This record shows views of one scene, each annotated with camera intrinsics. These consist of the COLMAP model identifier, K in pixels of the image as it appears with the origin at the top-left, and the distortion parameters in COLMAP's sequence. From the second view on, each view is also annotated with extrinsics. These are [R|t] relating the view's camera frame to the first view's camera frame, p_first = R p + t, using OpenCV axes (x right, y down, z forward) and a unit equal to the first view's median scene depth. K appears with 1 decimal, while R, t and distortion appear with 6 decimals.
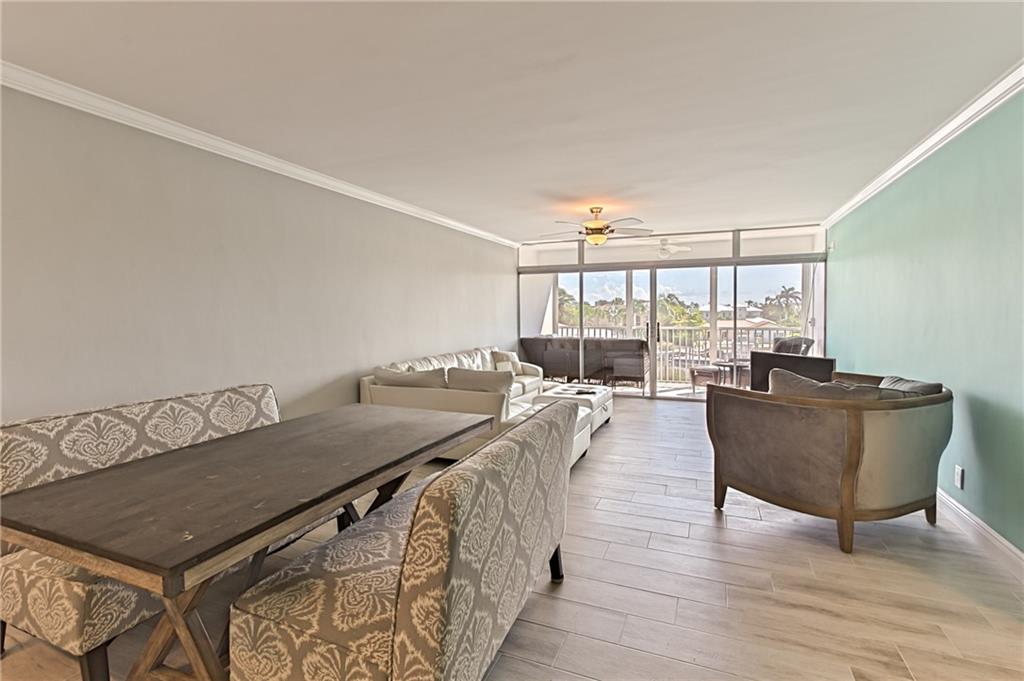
lens RADIAL K [[463.5, 0, 527.8], [0, 463.5, 316.8], [0, 0, 1]] dist [0.001537, -0.000018]
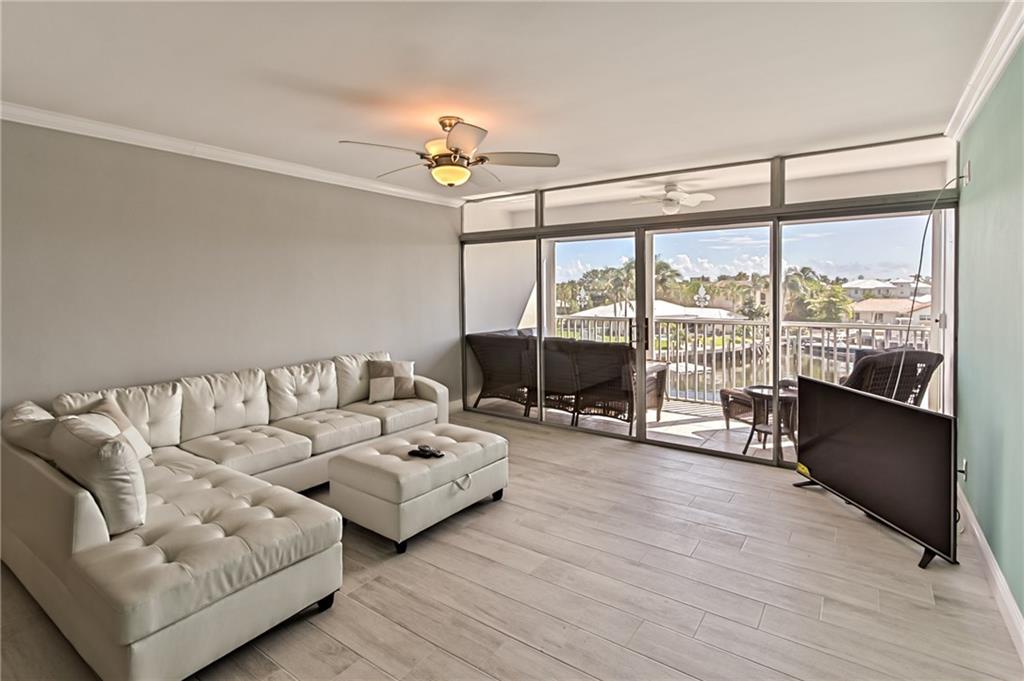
lens RADIAL K [[496.6, 0, 528.8], [0, 496.6, 297.6], [0, 0, 1]] dist [0.001517, 0.000280]
pose [[0.976255, 0.004174, -0.216585, 0.265967], [-0.002350, 0.999960, 0.008676, -0.019934], [0.216612, -0.007961, 0.976225, 0.321609]]
